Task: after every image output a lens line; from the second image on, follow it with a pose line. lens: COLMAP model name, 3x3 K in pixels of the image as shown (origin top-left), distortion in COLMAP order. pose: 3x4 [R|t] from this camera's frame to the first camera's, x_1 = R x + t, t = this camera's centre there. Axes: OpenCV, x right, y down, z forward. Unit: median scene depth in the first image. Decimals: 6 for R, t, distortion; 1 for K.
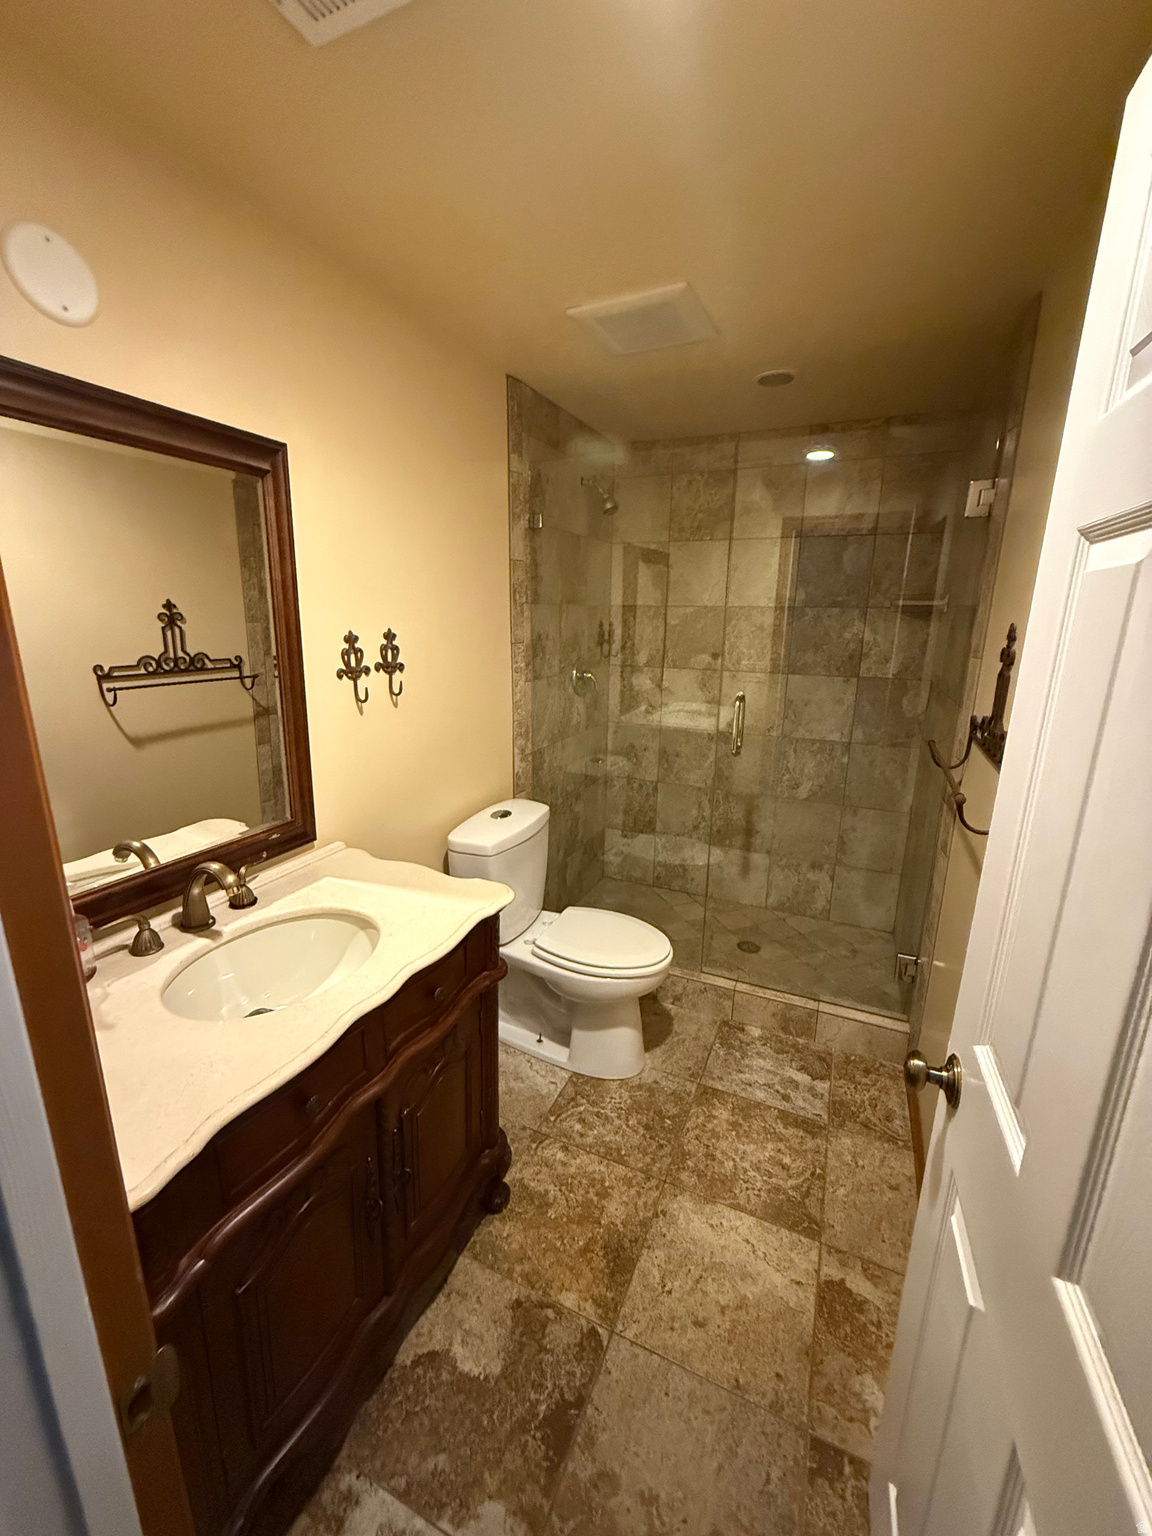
lens RADIAL K [[616.6, 0, 575.6], [0, 616.6, 759.8], [0, 0, 1]] dist [0.017533, 0.000255]
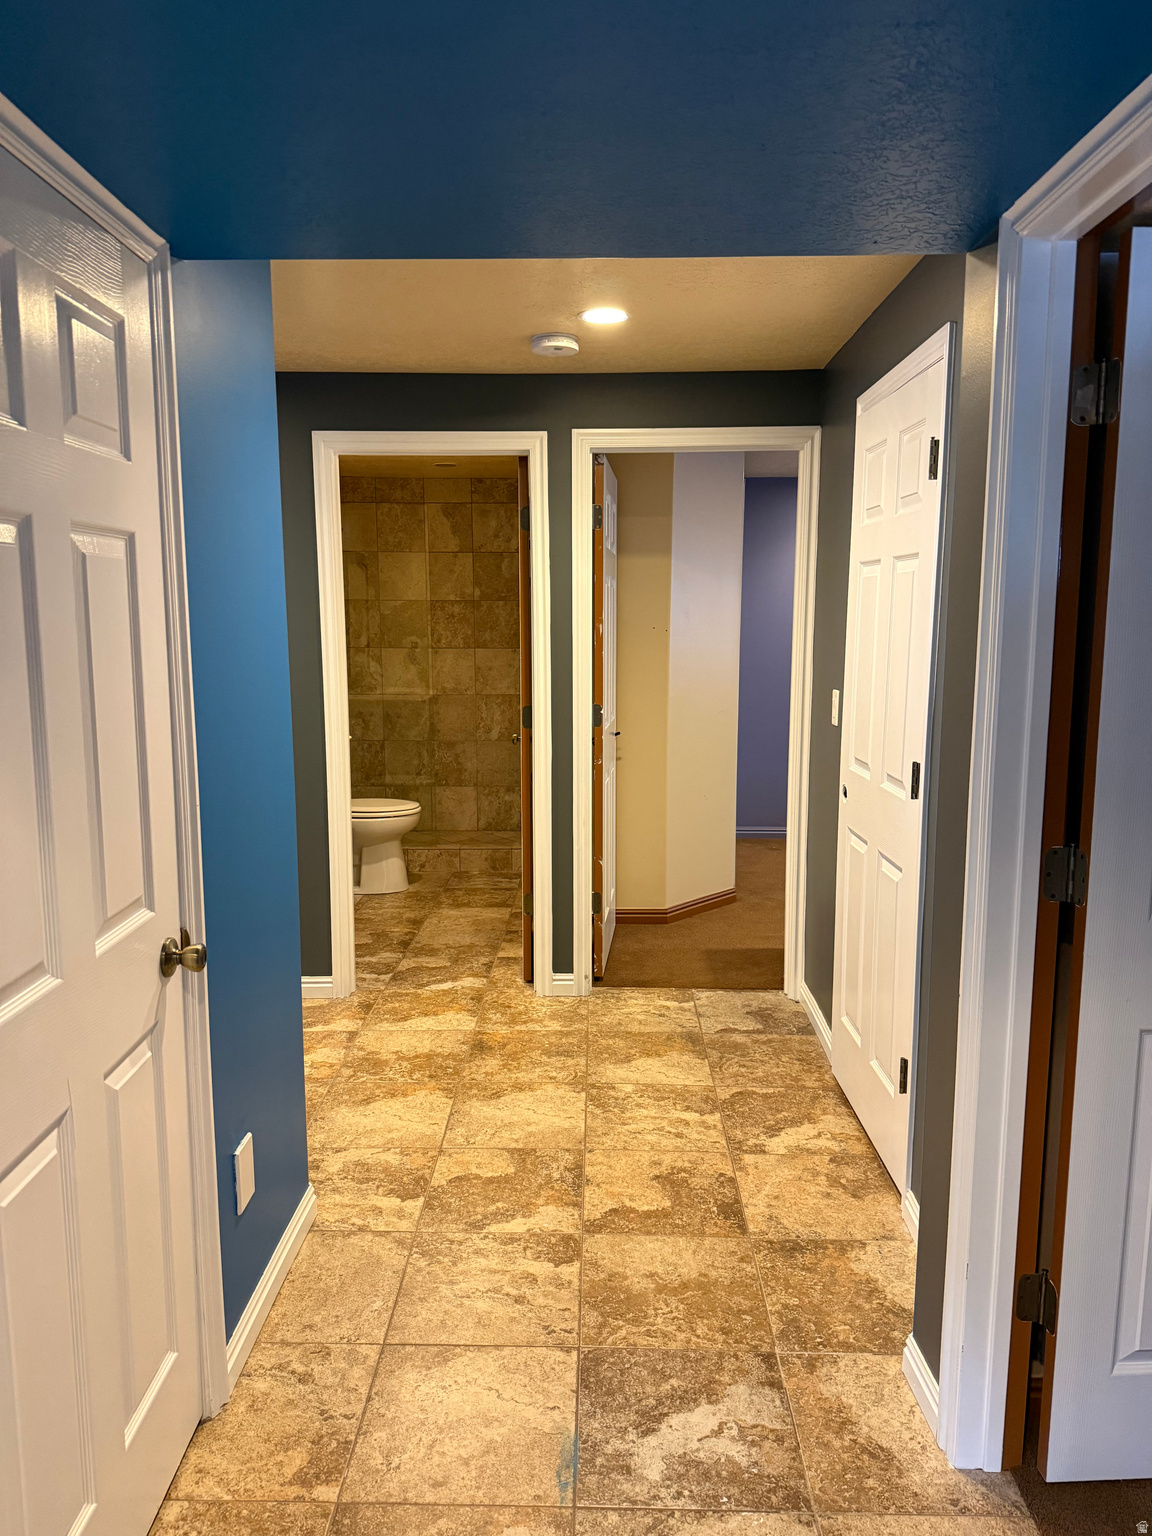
lens RADIAL K [[1084.8, 0, 579.1], [0, 1084.8, 769.6], [0, 0, 1]] dist [0.118396, 0.000990]
pose [[0.903323, -0.083185, 0.420818, -0.253563], [0.111282, 0.992875, -0.042611, 0.133785], [-0.414275, 0.085321, 0.906144, -0.658584]]
